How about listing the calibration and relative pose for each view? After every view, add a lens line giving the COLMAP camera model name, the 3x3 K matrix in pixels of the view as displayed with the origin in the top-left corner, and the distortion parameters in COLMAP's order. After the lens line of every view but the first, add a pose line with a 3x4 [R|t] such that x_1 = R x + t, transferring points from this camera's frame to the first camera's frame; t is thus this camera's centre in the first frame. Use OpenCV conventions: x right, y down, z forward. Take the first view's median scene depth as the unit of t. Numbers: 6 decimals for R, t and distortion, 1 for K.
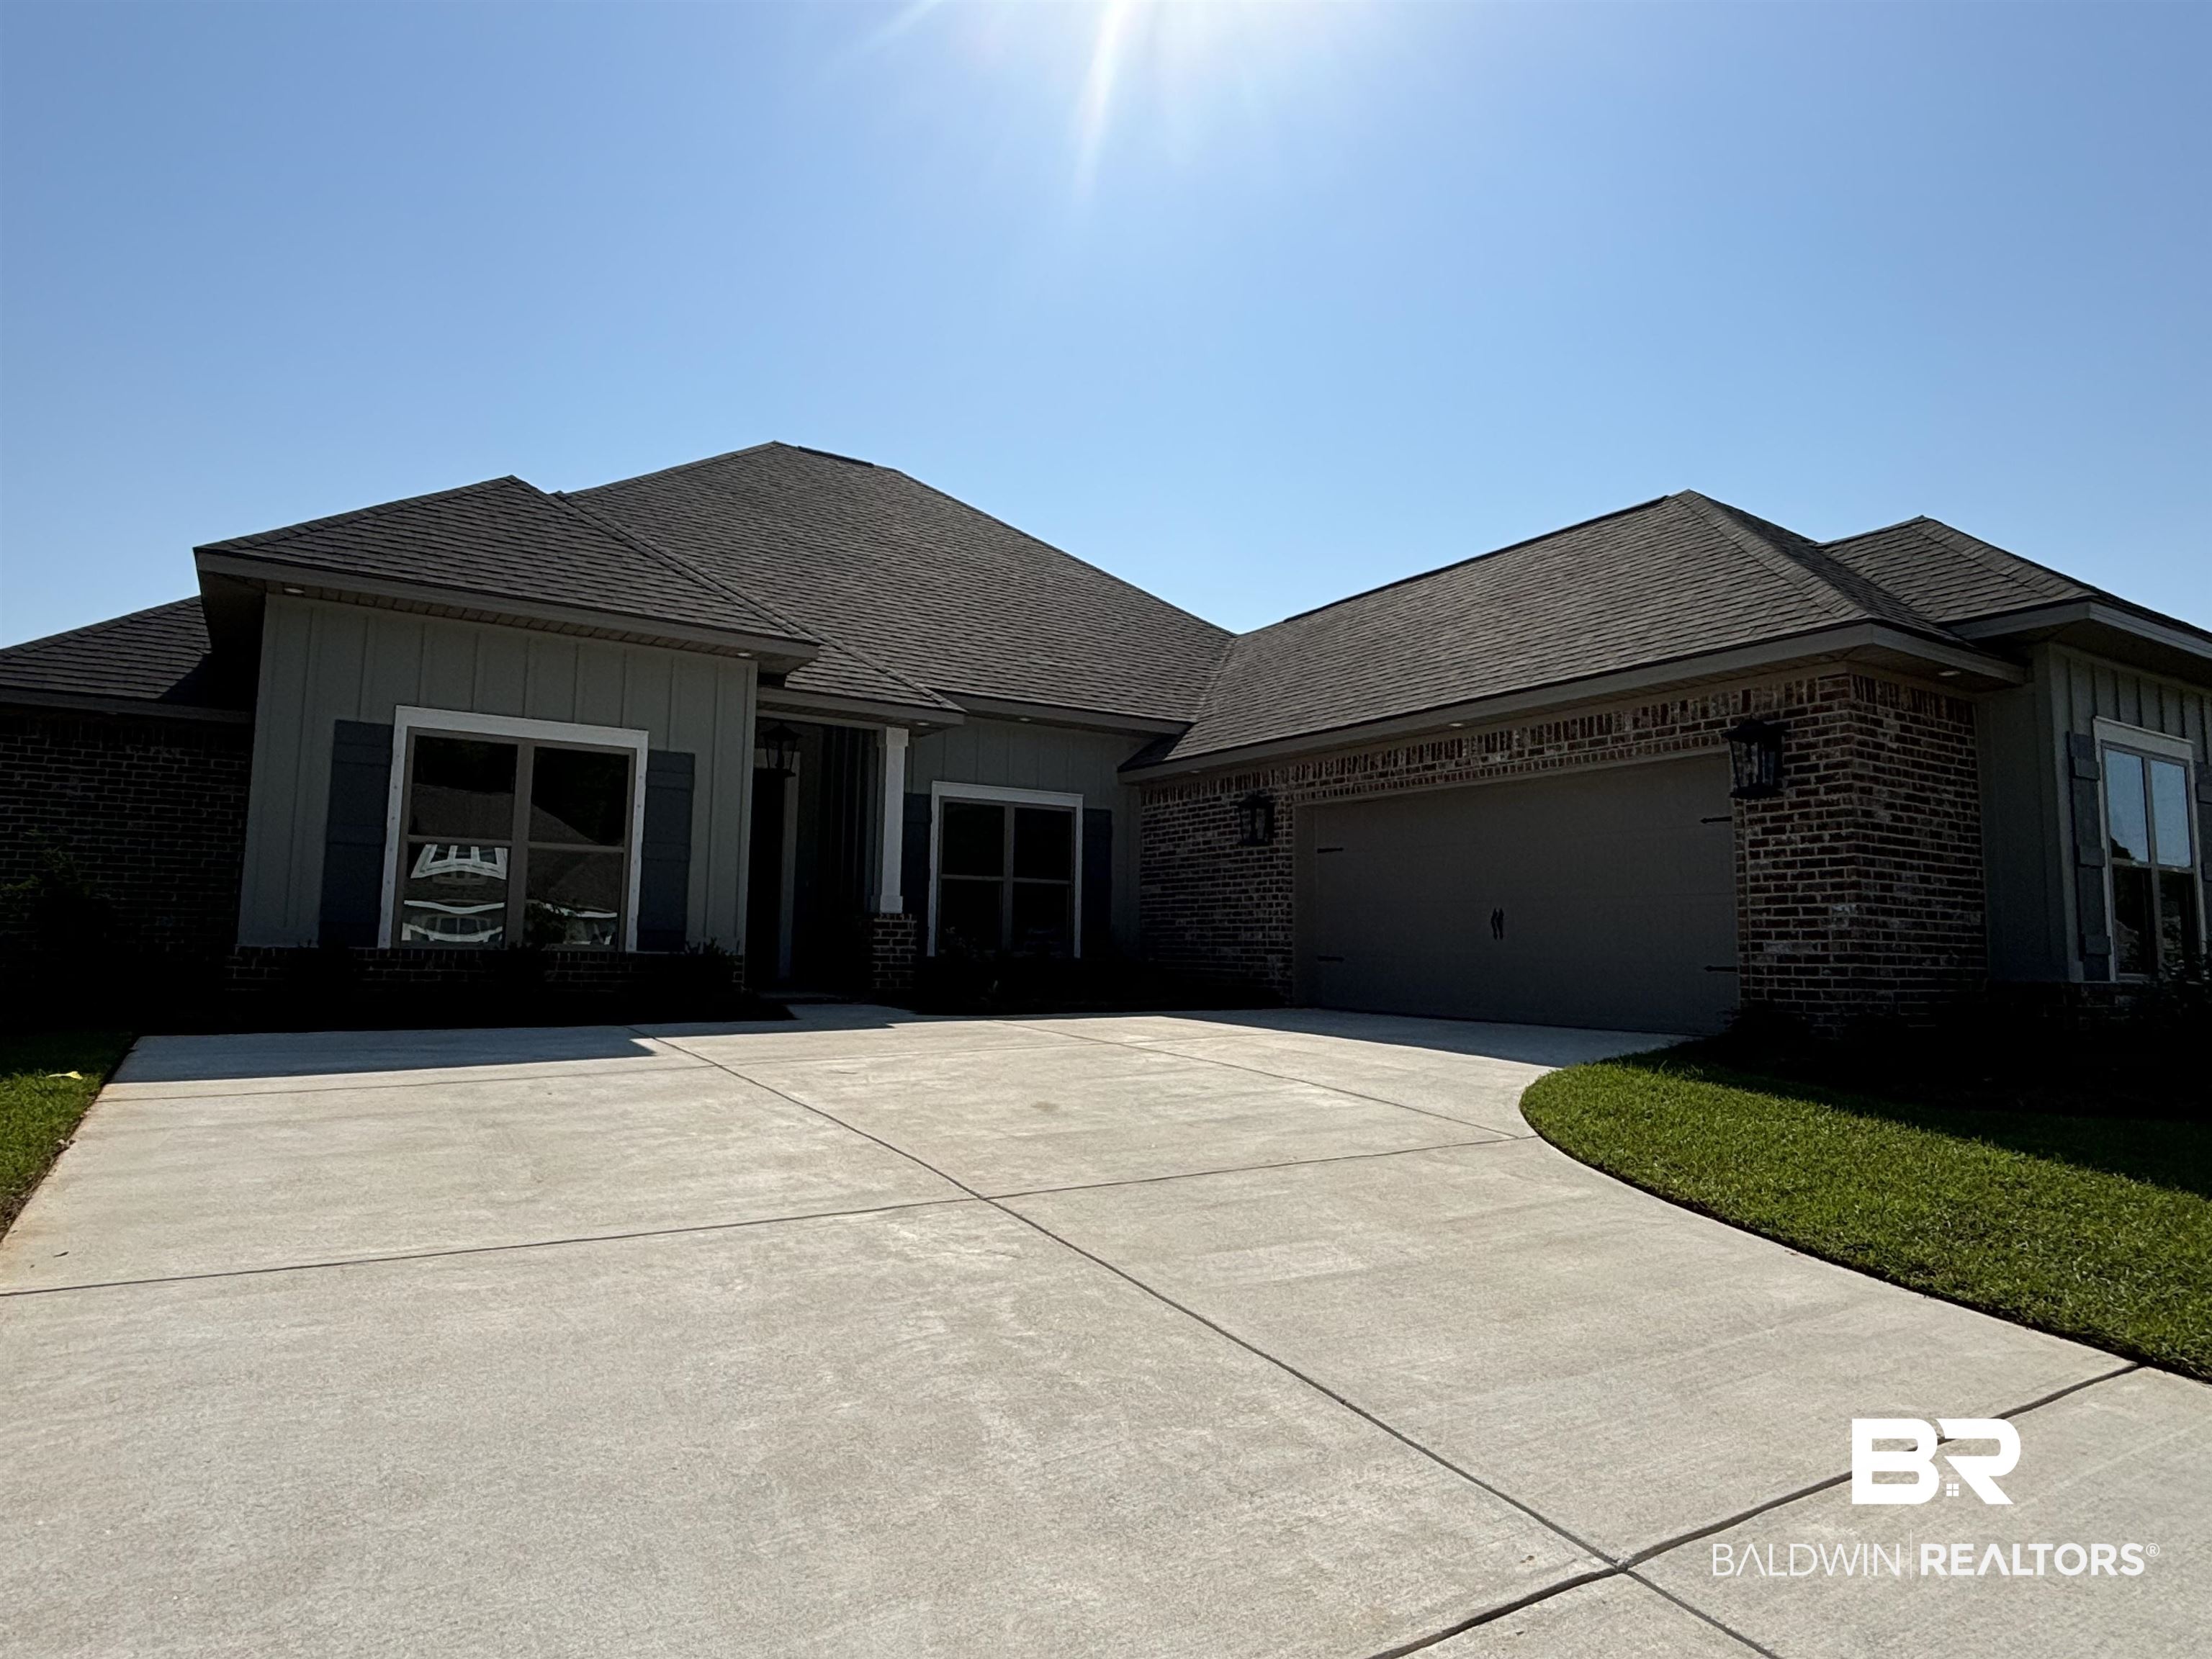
lens RADIAL K [[1302.1, 0, 1095.3], [0, 1302.1, 820.5], [0, 0, 1]] dist [0.043146, -0.049048]
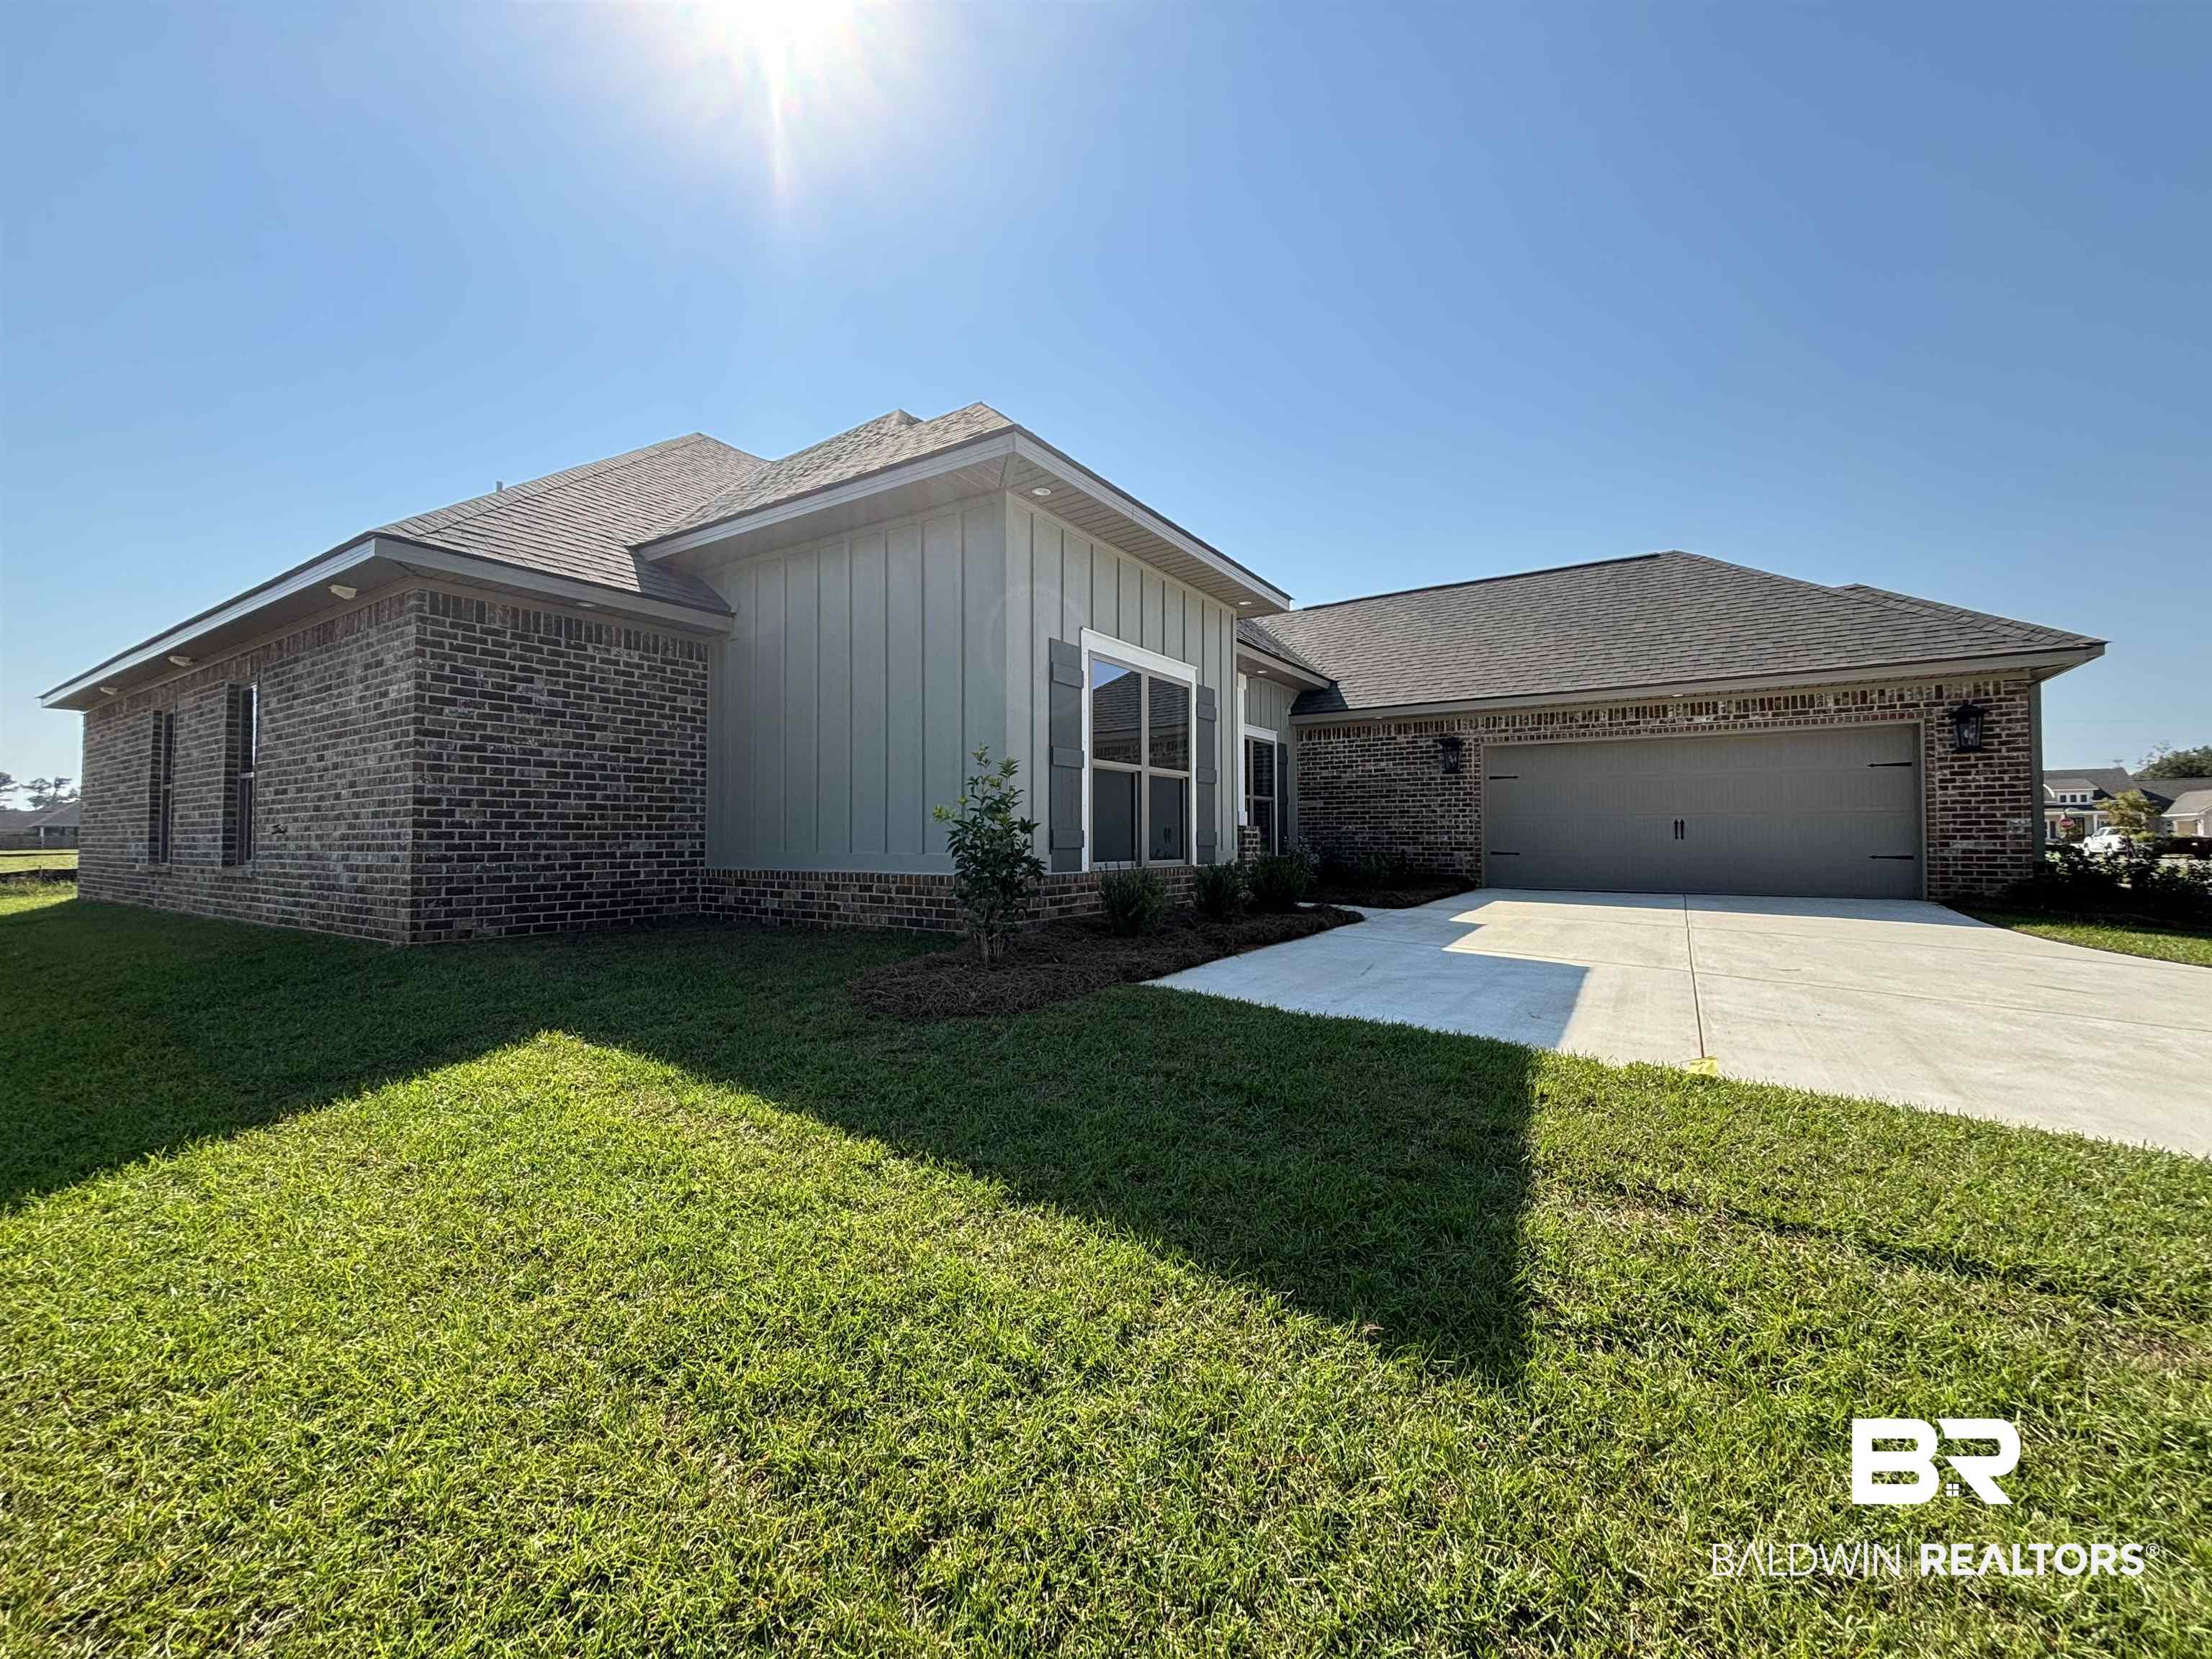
lens RADIAL K [[889.9, 0, 1099.3], [0, 889.9, 818.1], [0, 0, 1]] dist [-0.003181, -0.000120]
pose [[0.911424, -0.008867, 0.411373, -0.700941], [-0.024182, 0.996885, 0.075064, 0.004822], [-0.410757, -0.078363, 0.908371, 0.333945]]
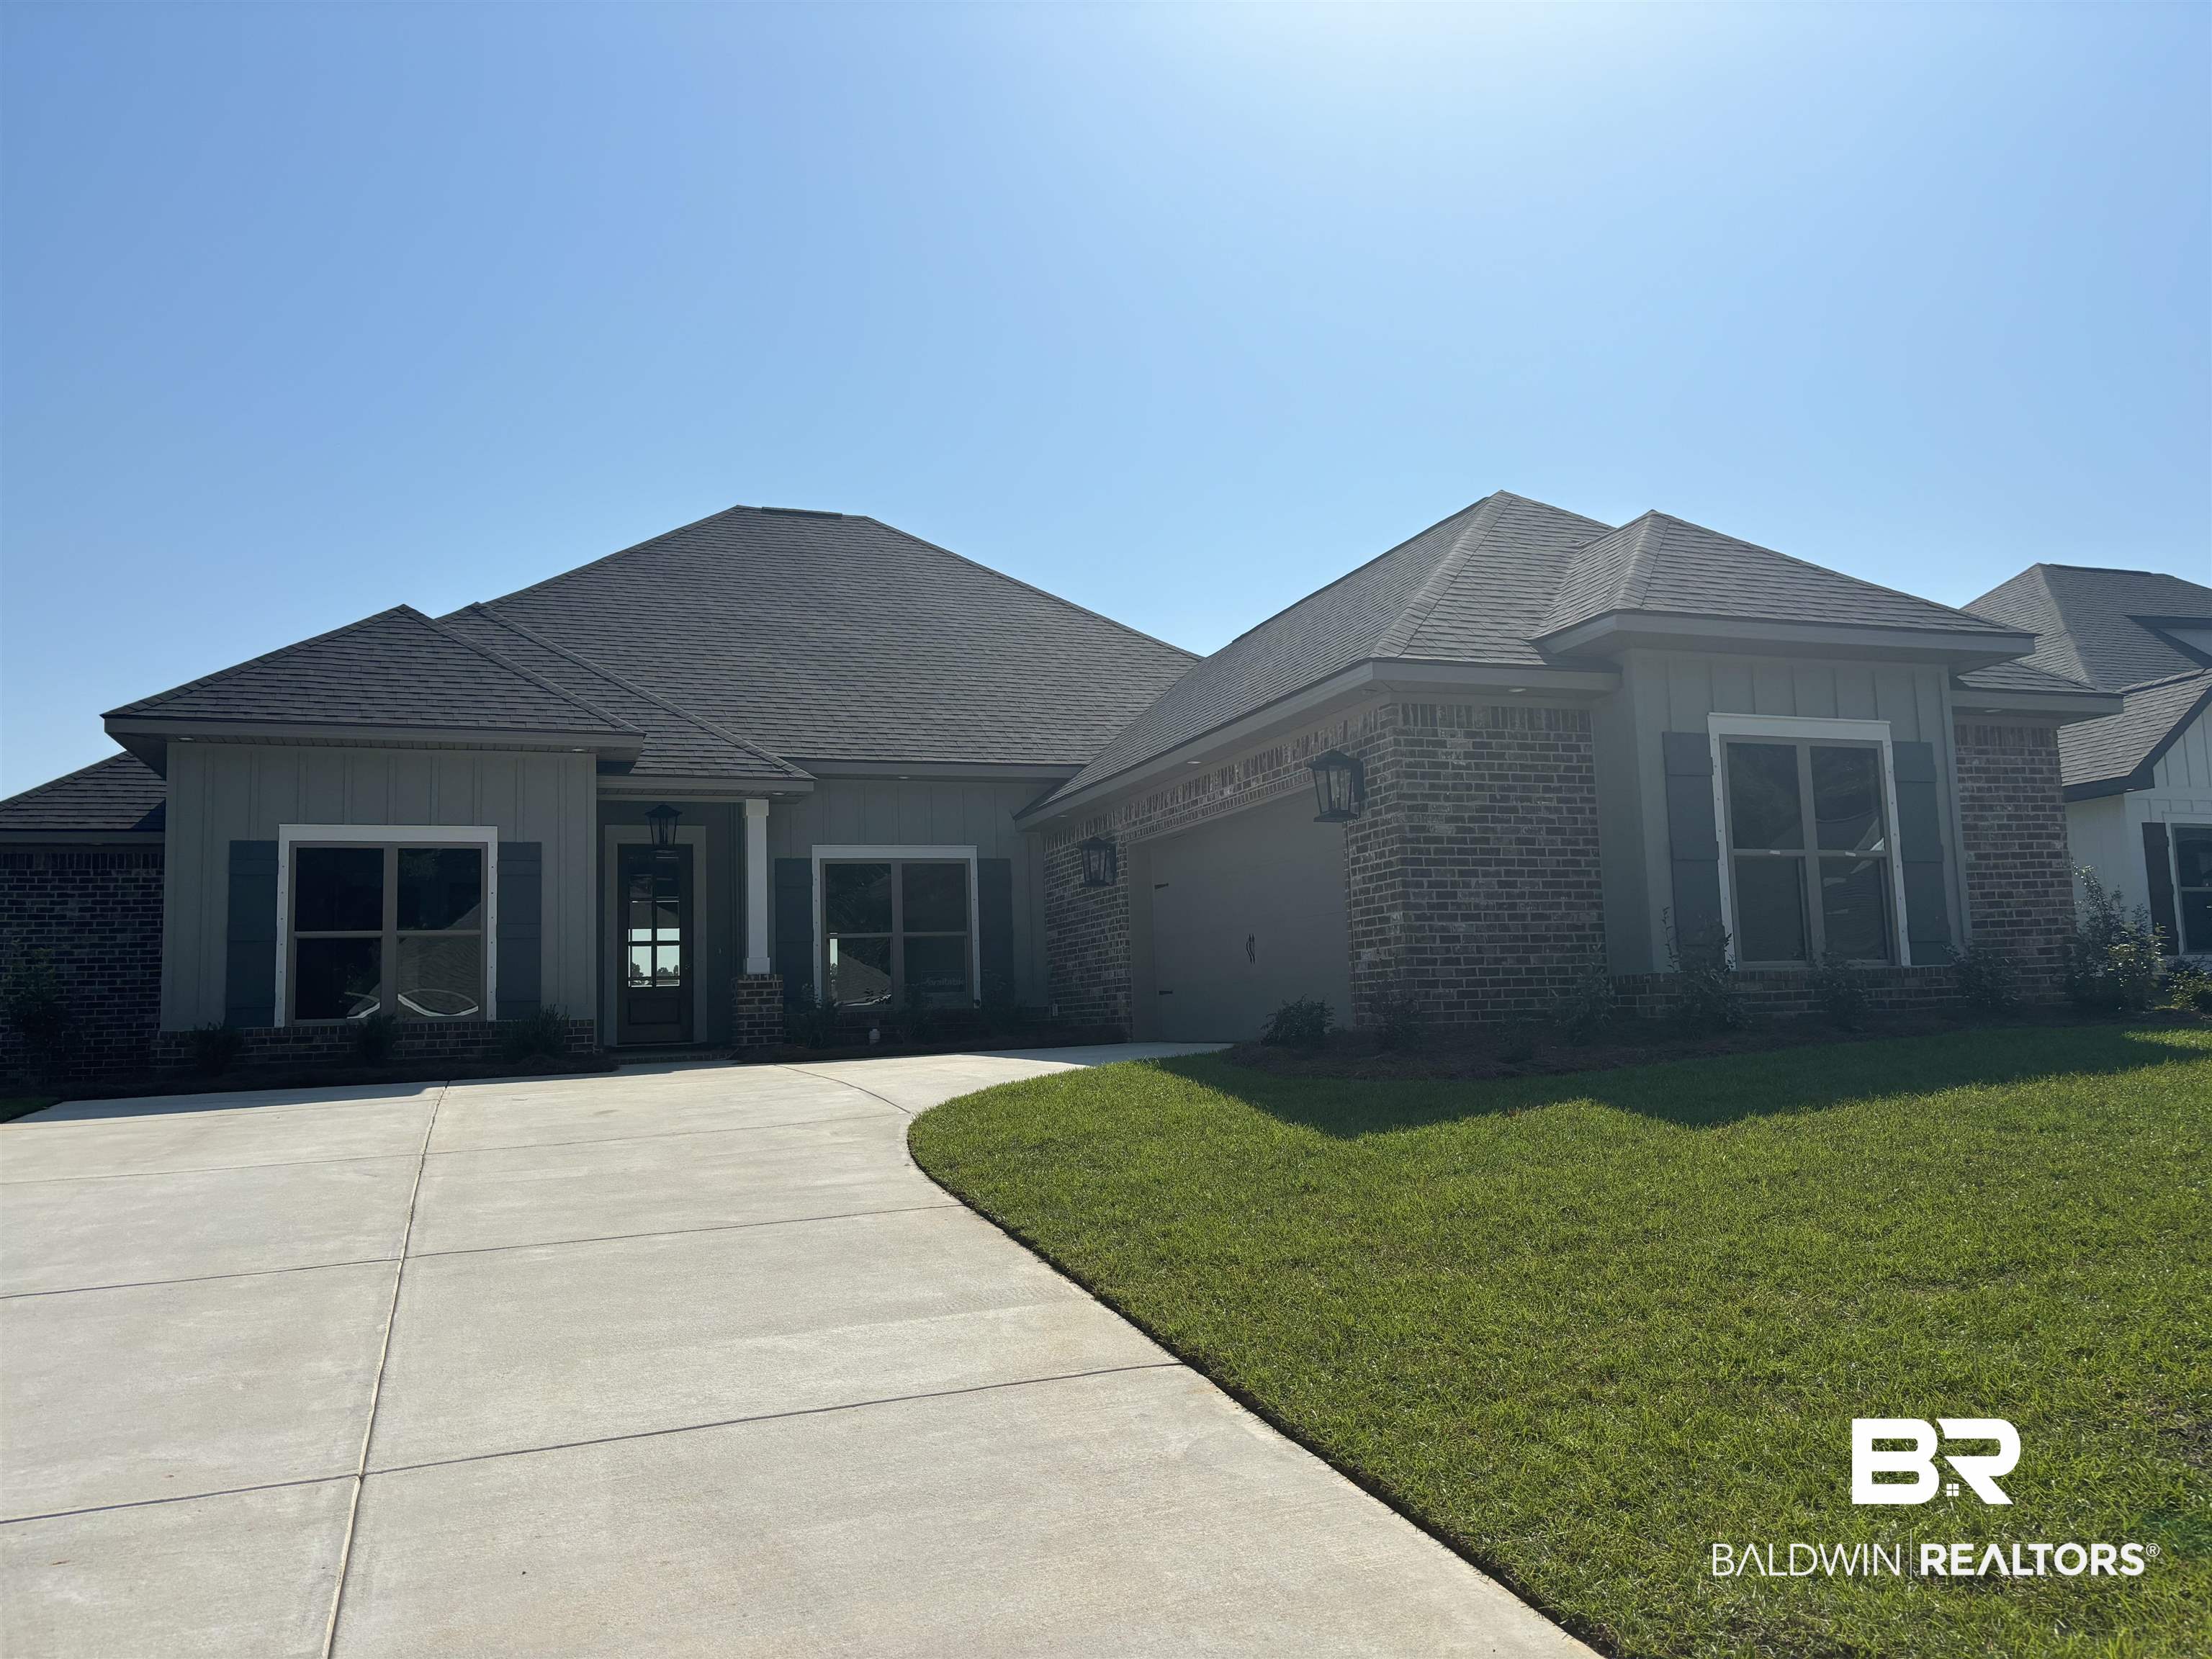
lens RADIAL K [[1643.0, 0, 1103.4], [0, 1643.0, 858.1], [0, 0, 1]] dist [0.050850, -0.061491]
pose [[0.978449, -0.072826, -0.193219, 0.430994], [0.073047, 0.997310, -0.005990, 0.005981], [0.193135, -0.008253, 0.981137, -0.292703]]
